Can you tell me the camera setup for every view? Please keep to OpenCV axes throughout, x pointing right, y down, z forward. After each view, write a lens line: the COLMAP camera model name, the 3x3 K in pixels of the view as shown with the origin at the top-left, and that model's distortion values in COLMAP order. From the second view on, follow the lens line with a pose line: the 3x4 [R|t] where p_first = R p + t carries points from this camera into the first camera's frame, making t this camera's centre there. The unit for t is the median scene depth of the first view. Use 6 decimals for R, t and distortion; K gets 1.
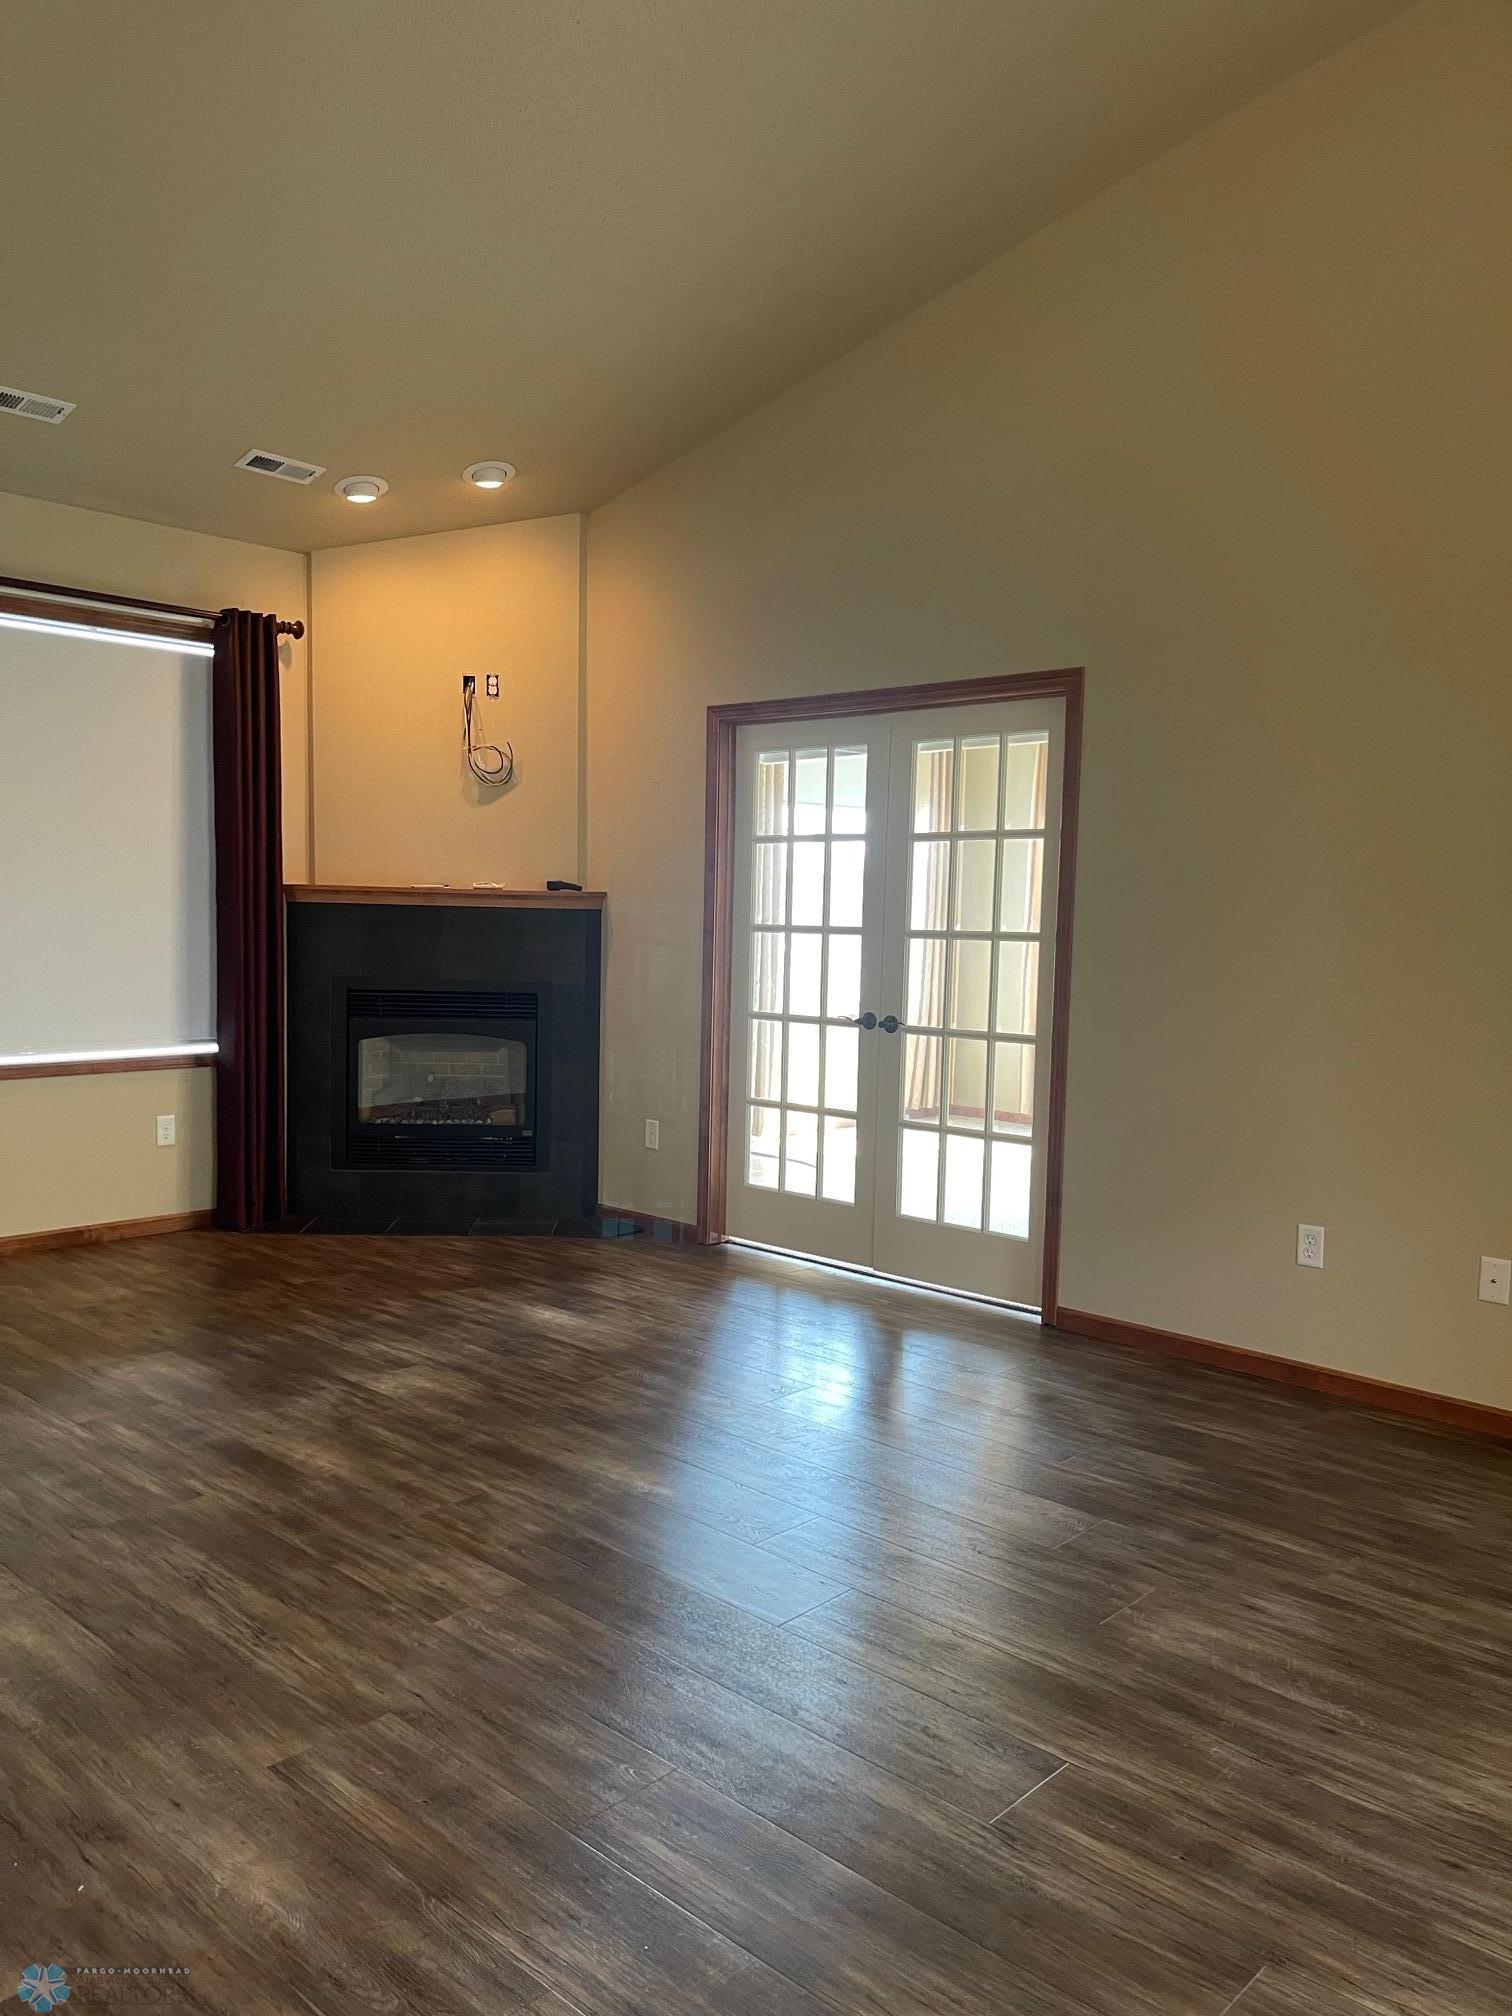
lens RADIAL K [[1489.9, 0, 744.0], [0, 1489.9, 1010.4], [0, 0, 1]] dist [0.075014, -0.116947]
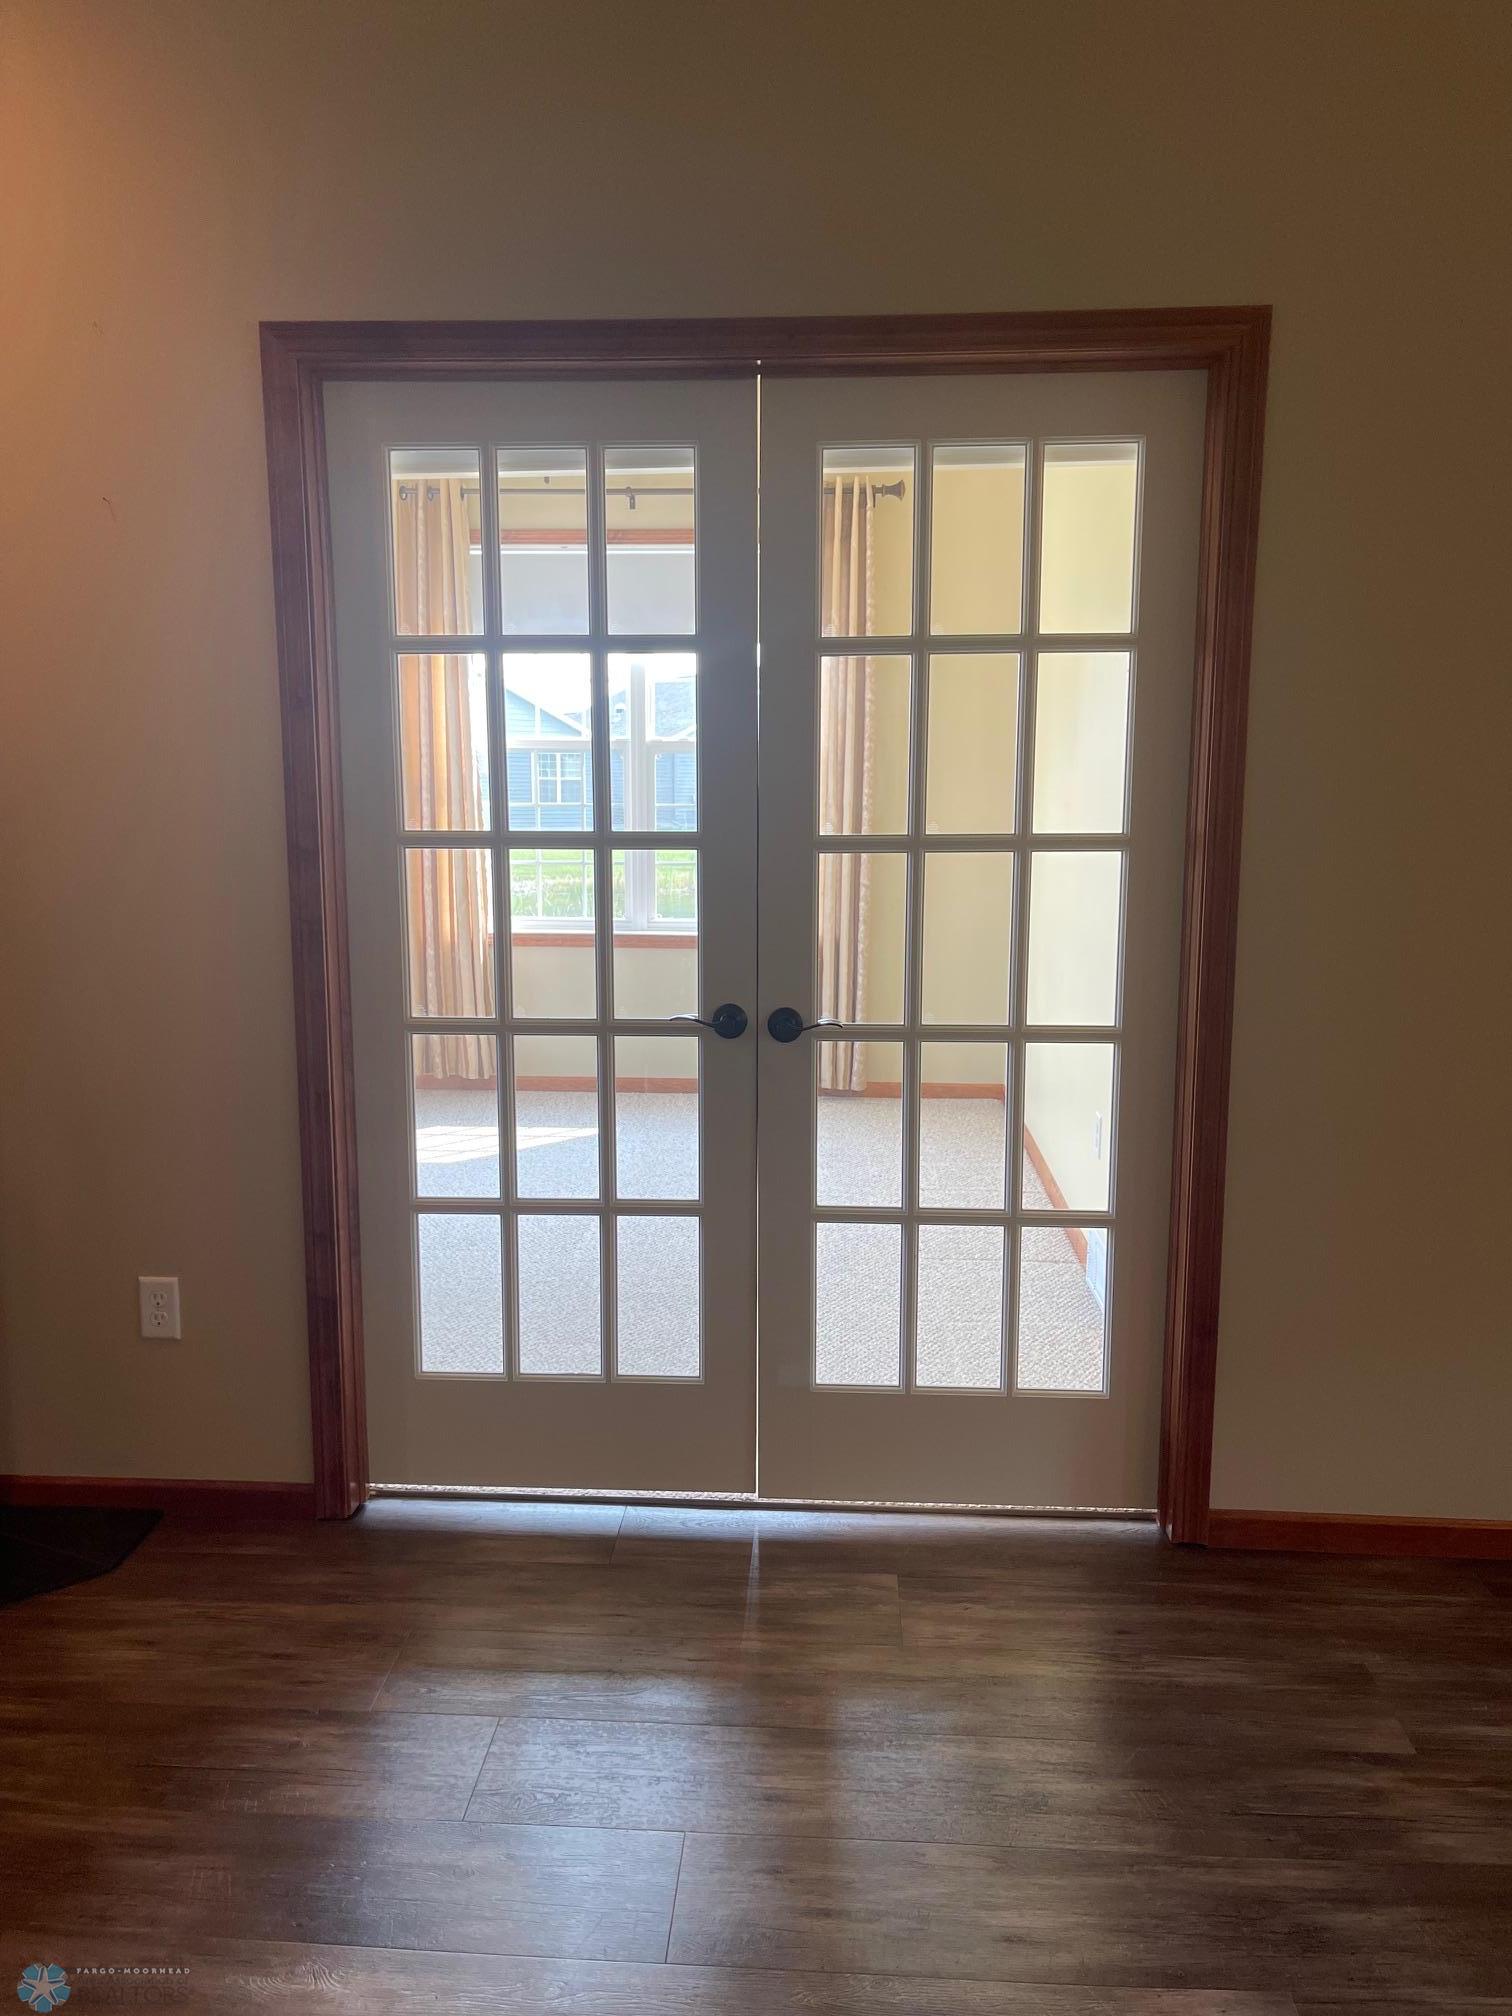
lens RADIAL K [[1650.4, 0, 755.8], [0, 1650.4, 975.4], [0, 0, 1]] dist [0.042179, -0.000354]
pose [[0.782253, -0.124665, 0.610360, -0.238764], [0.060482, 0.990342, 0.124760, -0.075168], [-0.620018, -0.060678, 0.782237, 0.559654]]
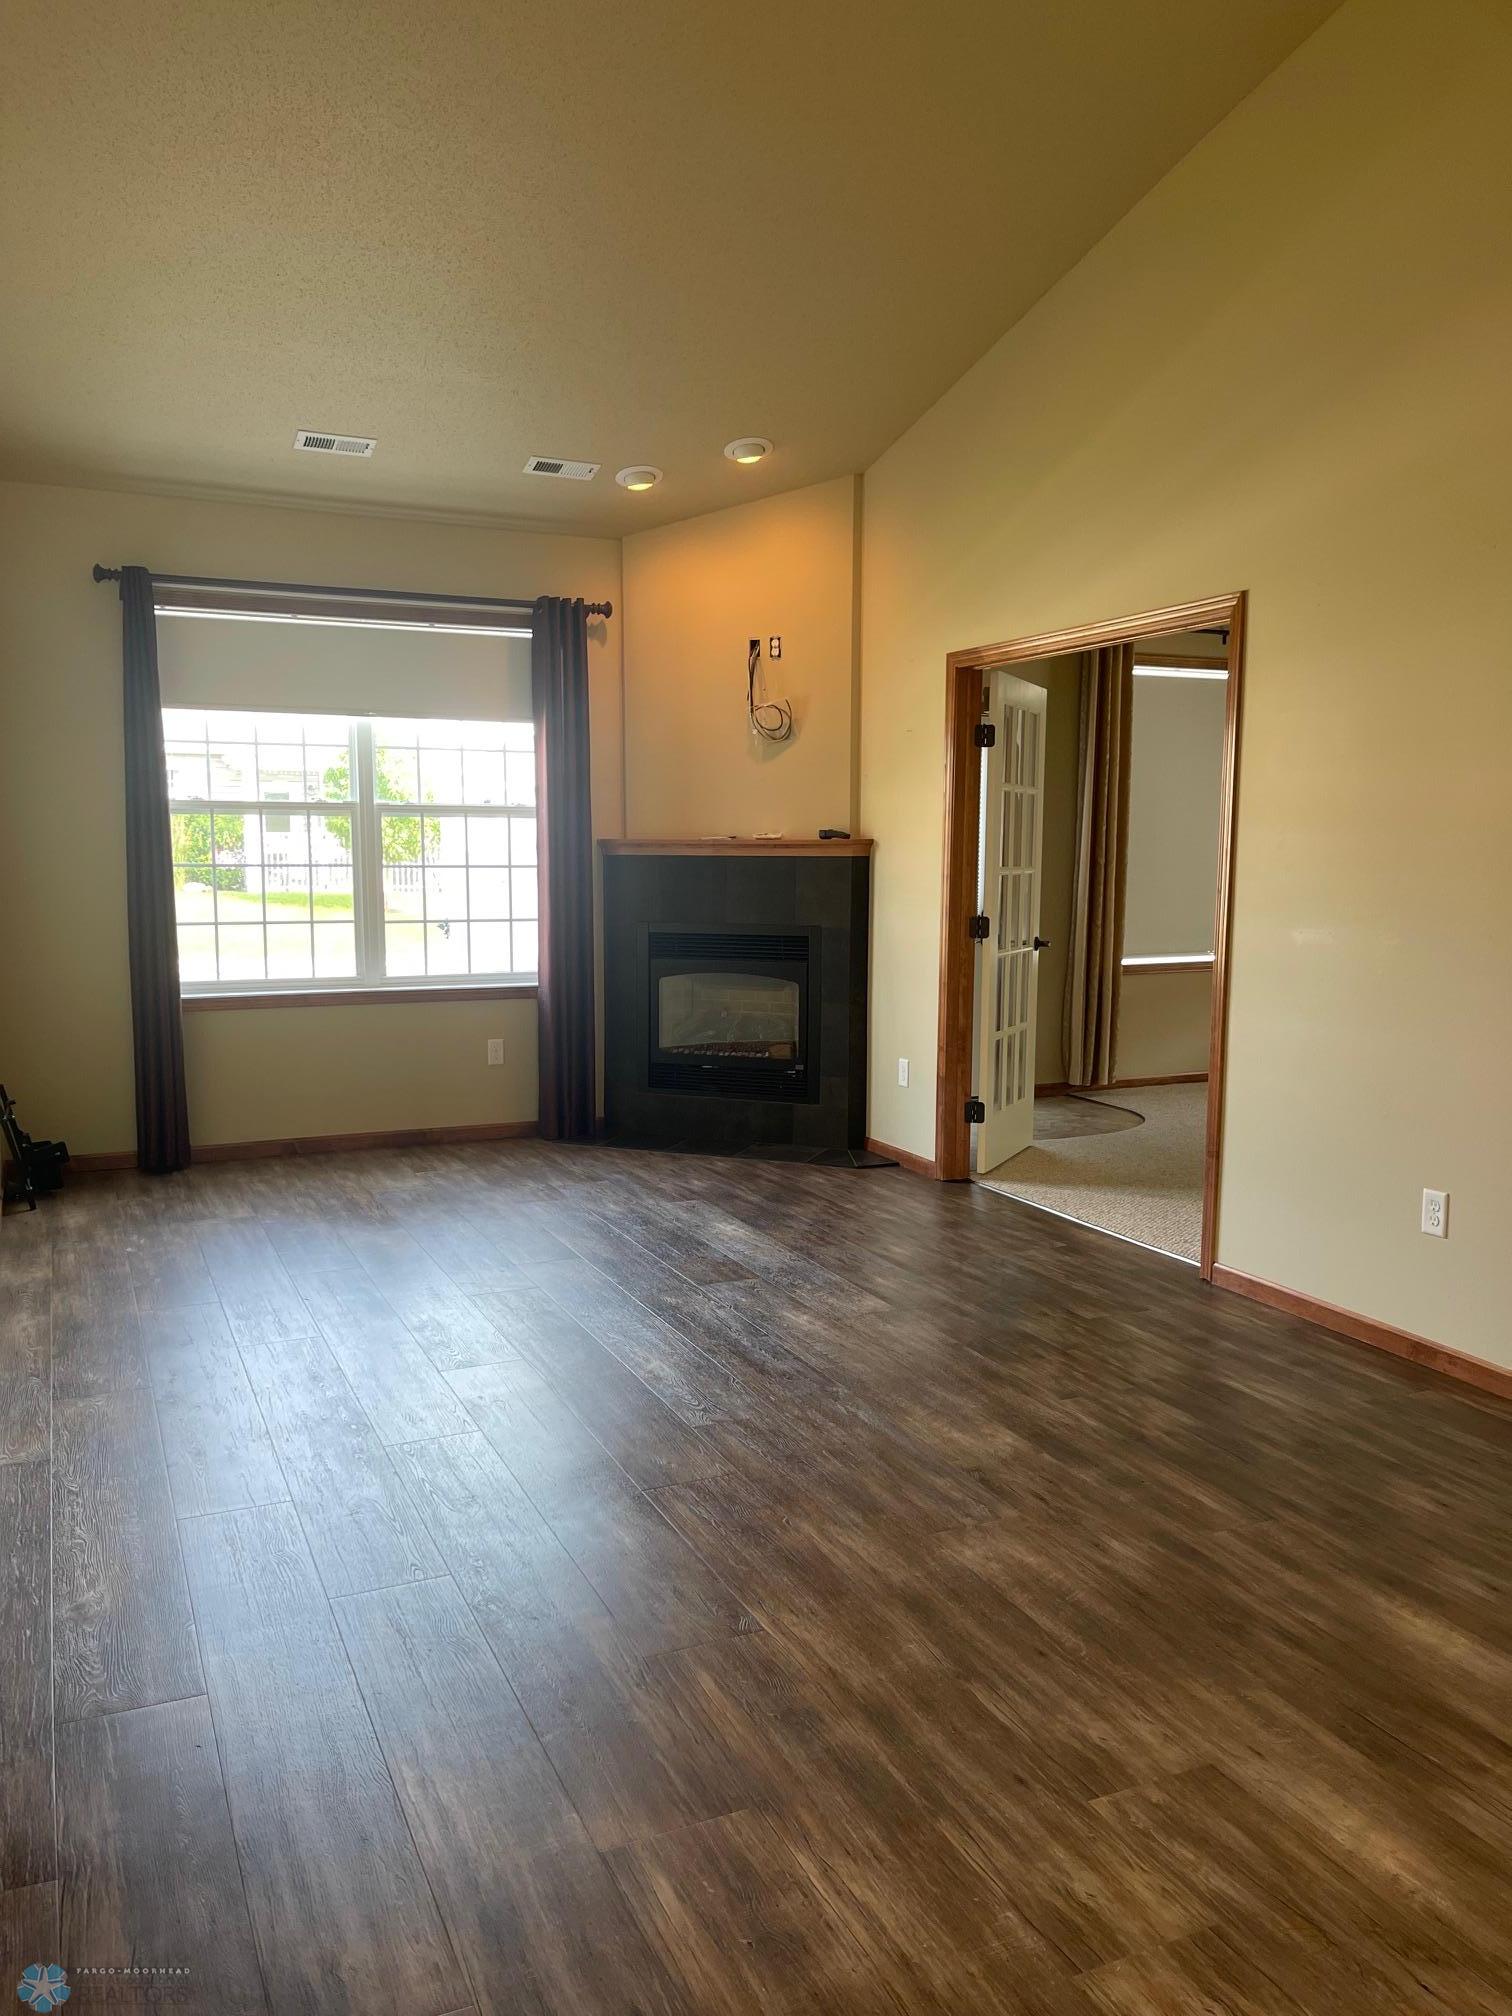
lens RADIAL K [[1489.9, 0, 744.0], [0, 1489.9, 1010.4], [0, 0, 1]] dist [0.075014, -0.116947]
pose [[0.926566, 0.024899, -0.375307, 0.249569], [-0.012001, 0.999256, 0.036665, 0.003170], [0.375941, -0.029469, 0.926175, -0.003892]]
